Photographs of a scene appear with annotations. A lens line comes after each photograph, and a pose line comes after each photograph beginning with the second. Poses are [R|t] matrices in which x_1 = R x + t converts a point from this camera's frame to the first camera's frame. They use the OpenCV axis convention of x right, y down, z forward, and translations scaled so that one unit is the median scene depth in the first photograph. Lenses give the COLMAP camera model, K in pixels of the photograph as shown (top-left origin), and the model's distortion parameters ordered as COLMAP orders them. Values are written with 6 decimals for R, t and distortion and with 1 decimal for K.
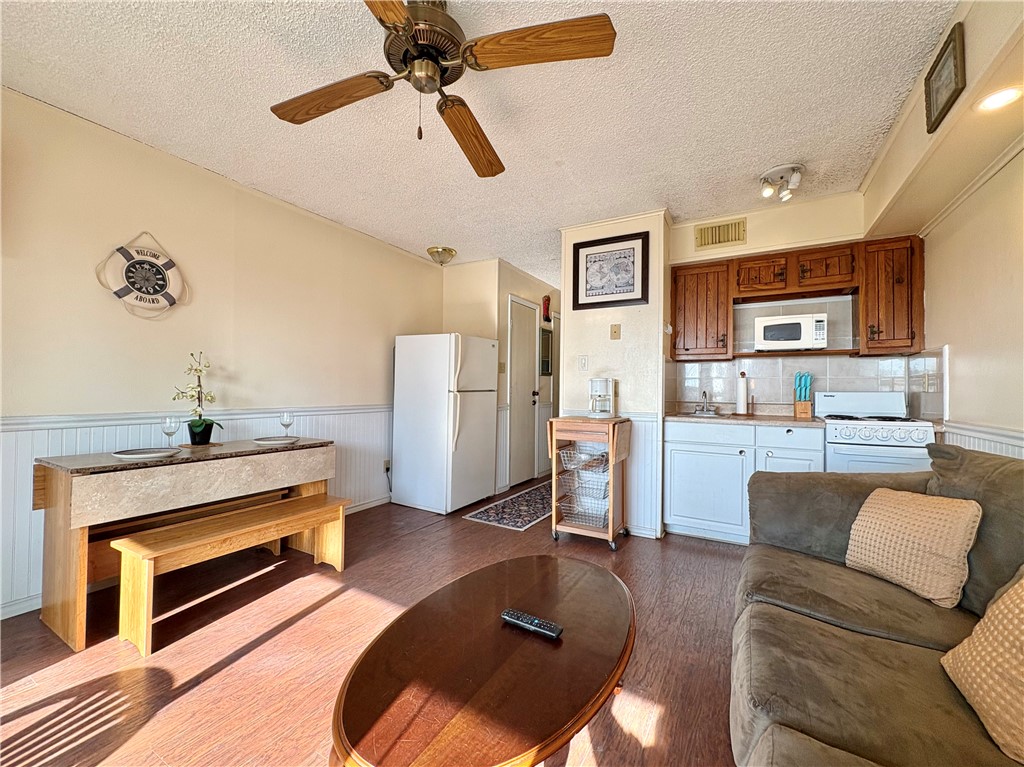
lens RADIAL K [[415.1, 0, 512.0], [0, 415.1, 383.5], [0, 0, 1]] dist [-0.000351, 0.000066]
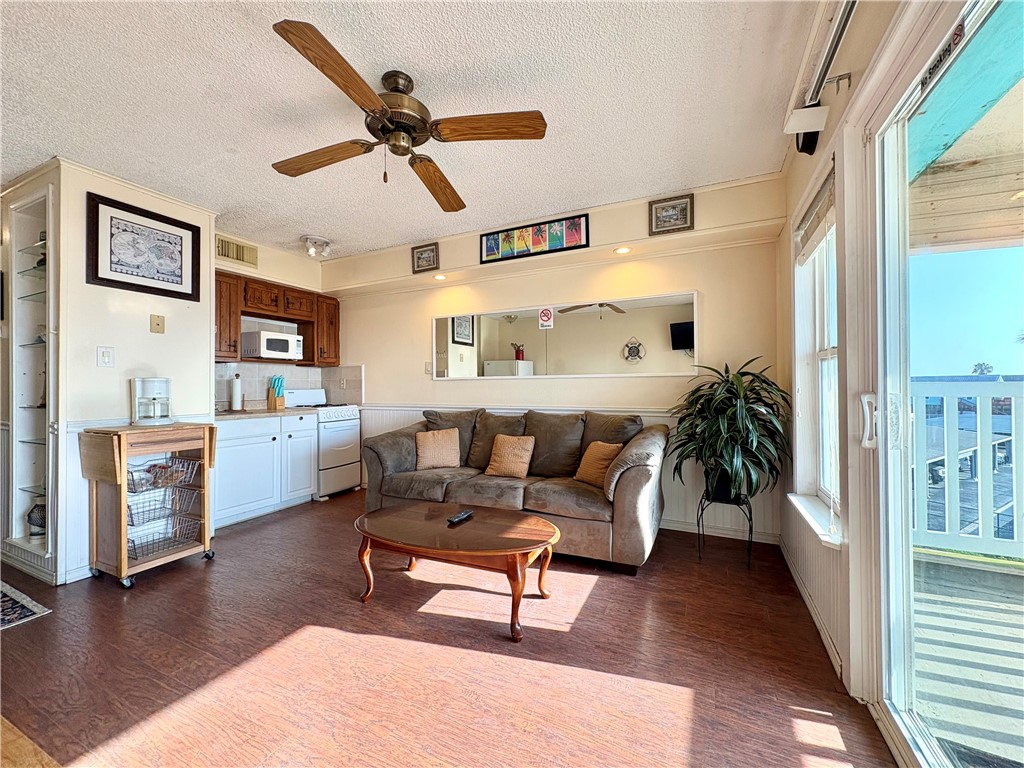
lens RADIAL K [[407.8, 0, 512.0], [0, 407.8, 384.0], [0, 0, 1]] dist [-0.000199, -0.000009]
pose [[-0.075752, -0.002314, 0.997124, -0.693652], [-0.006677, 0.999976, 0.001814, -0.007081], [-0.997104, -0.006521, -0.075766, 0.349357]]
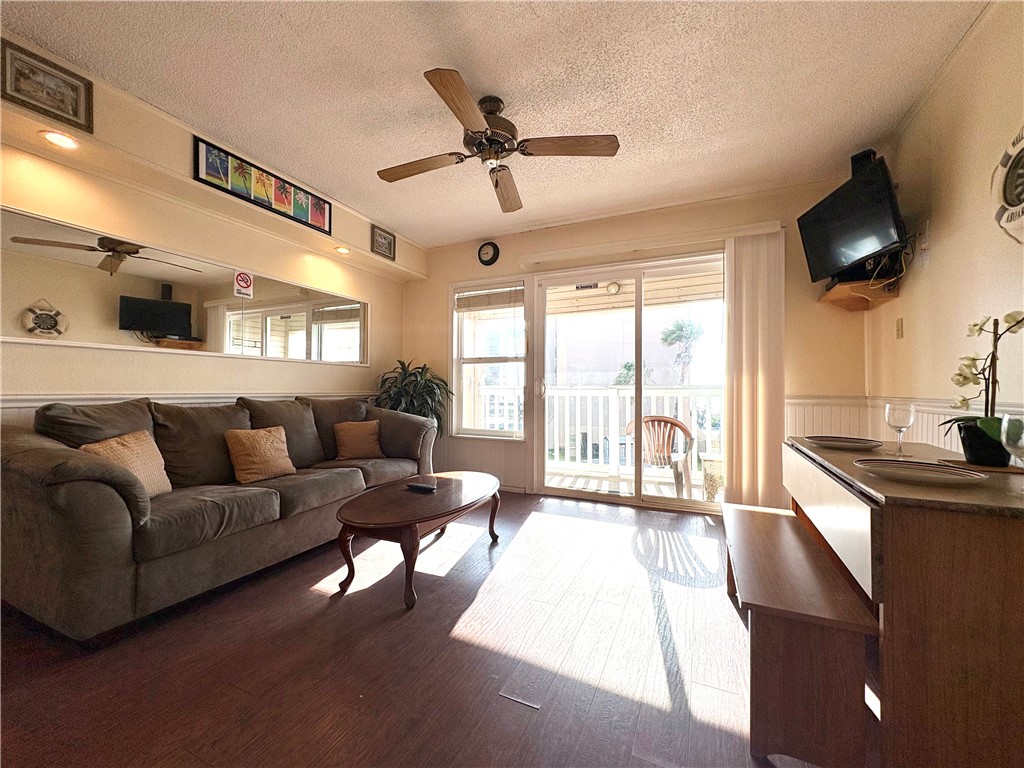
lens RADIAL K [[407.8, 0, 512.0], [0, 407.8, 384.0], [0, 0, 1]] dist [-0.000199, -0.000009]
pose [[-0.995647, -0.017488, -0.091550, -0.058638], [-0.015615, 0.999655, -0.021134, 0.048757], [0.091888, -0.019613, -0.995576, 1.175806]]
